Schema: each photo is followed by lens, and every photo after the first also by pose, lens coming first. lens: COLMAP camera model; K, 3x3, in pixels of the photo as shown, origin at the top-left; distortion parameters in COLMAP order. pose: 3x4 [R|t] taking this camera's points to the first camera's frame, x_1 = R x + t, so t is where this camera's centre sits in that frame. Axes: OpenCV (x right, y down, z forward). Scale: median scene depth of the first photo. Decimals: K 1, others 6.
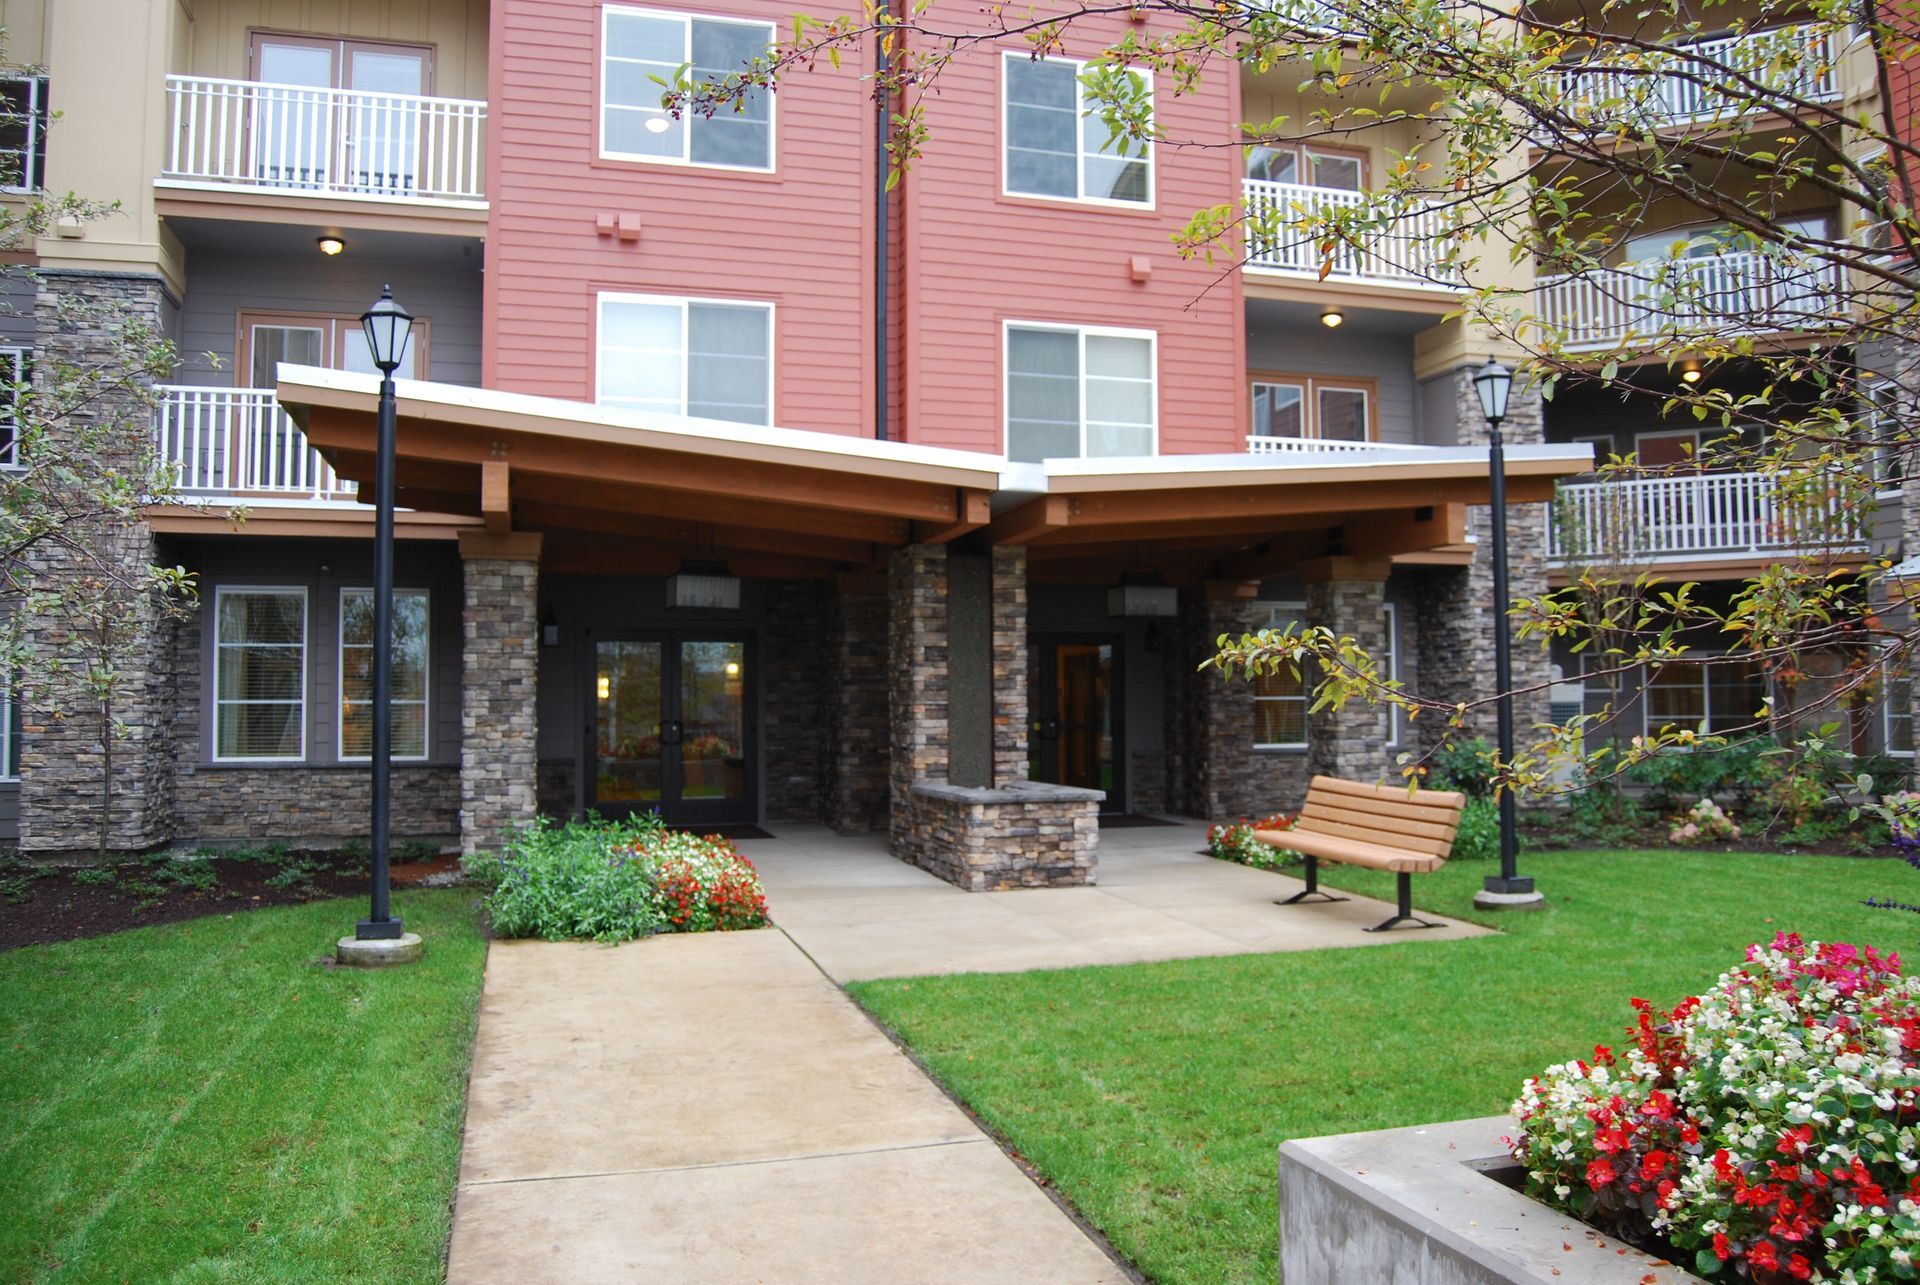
lens RADIAL K [[1501.8, 0, 975.1], [0, 1501.8, 636.6], [0, 0, 1]] dist [-0.096559, 0.040475]
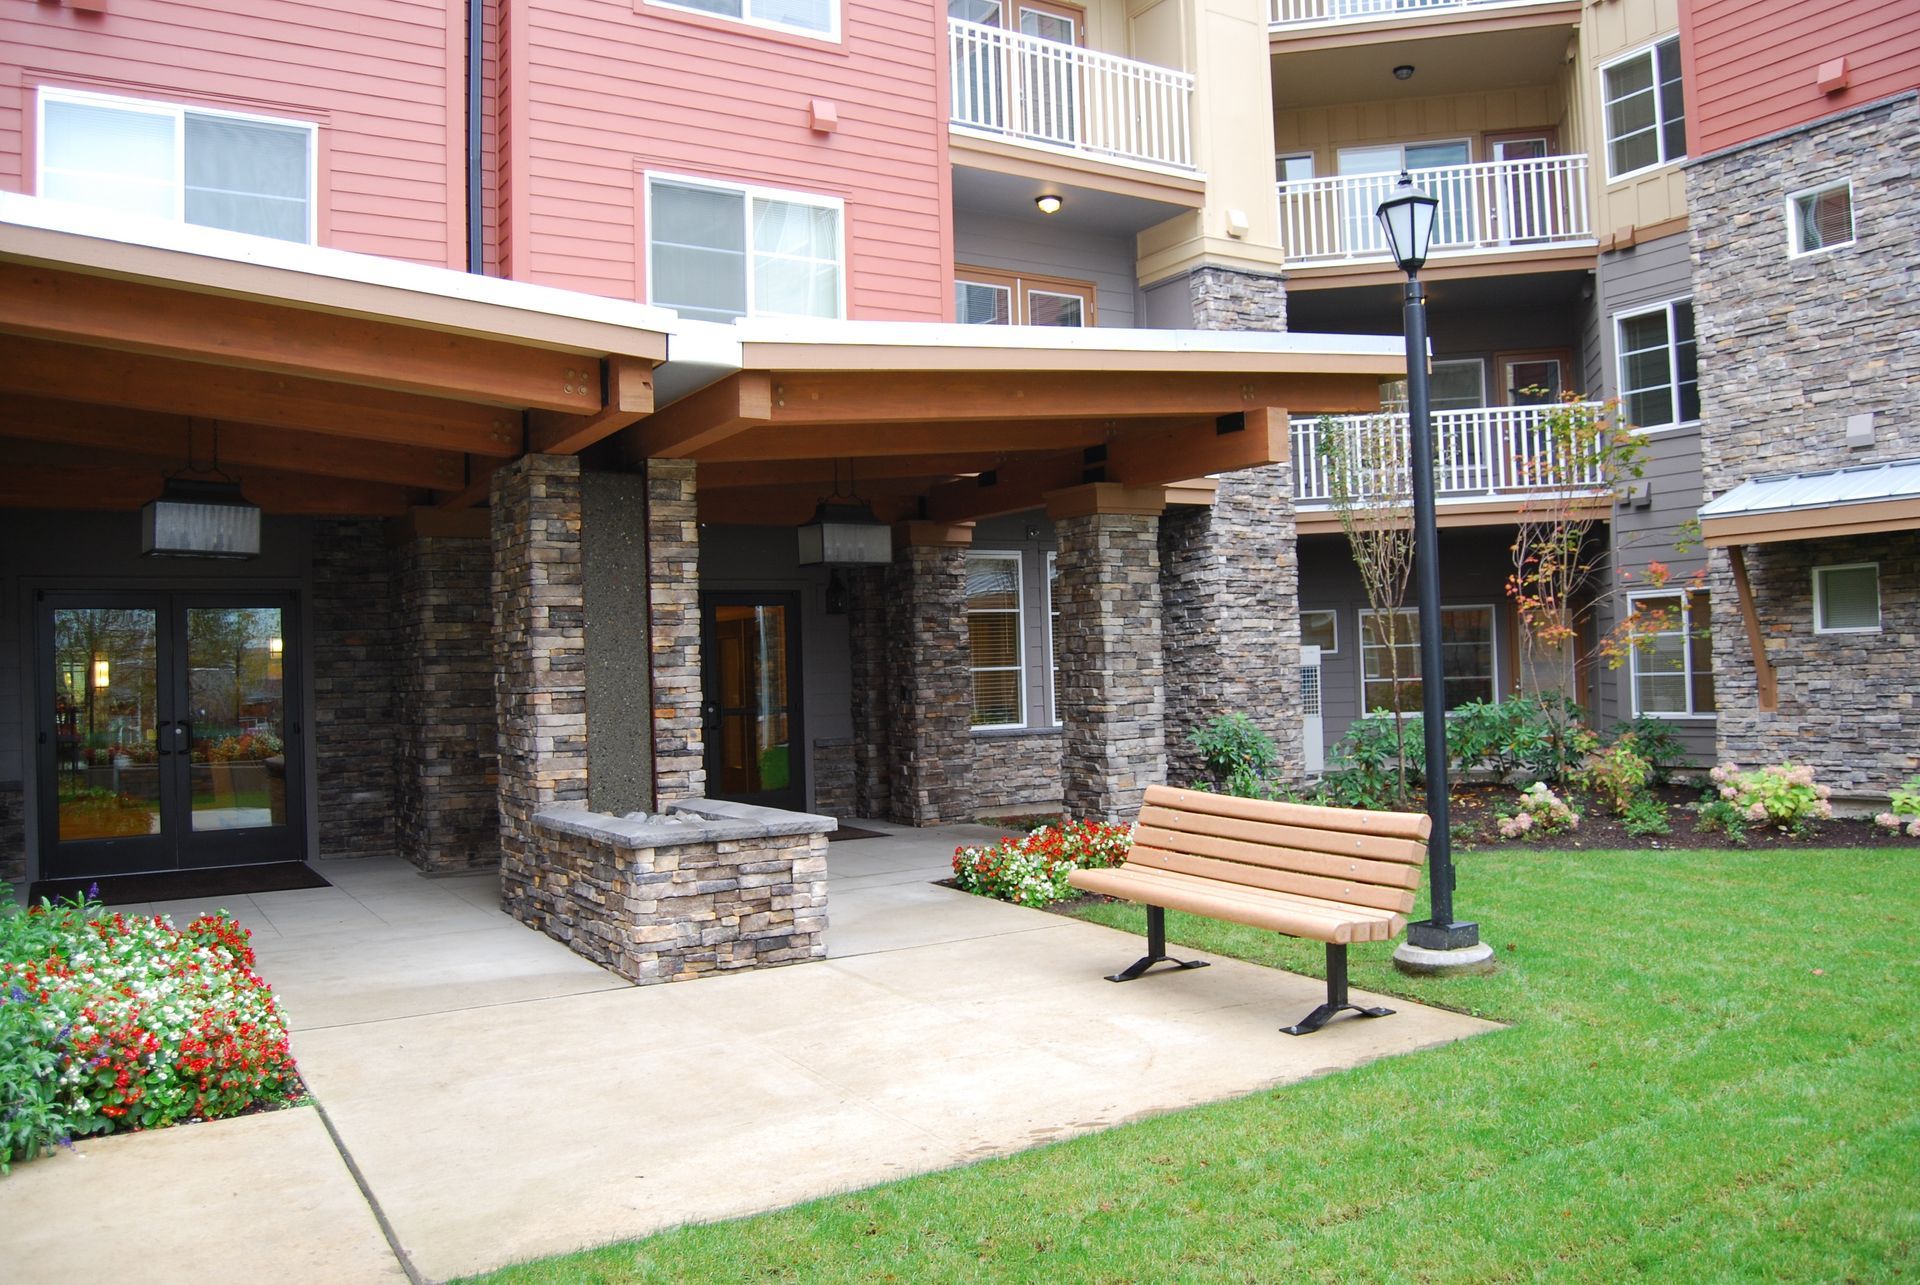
lens RADIAL K [[1501.8, 0, 975.1], [0, 1501.8, 636.6], [0, 0, 1]] dist [-0.096559, 0.040475]
pose [[0.965265, -0.017268, 0.260703, -0.023253], [0.011924, 0.999685, 0.022067, 0.007676], [-0.261002, -0.018192, 0.965167, 0.300855]]
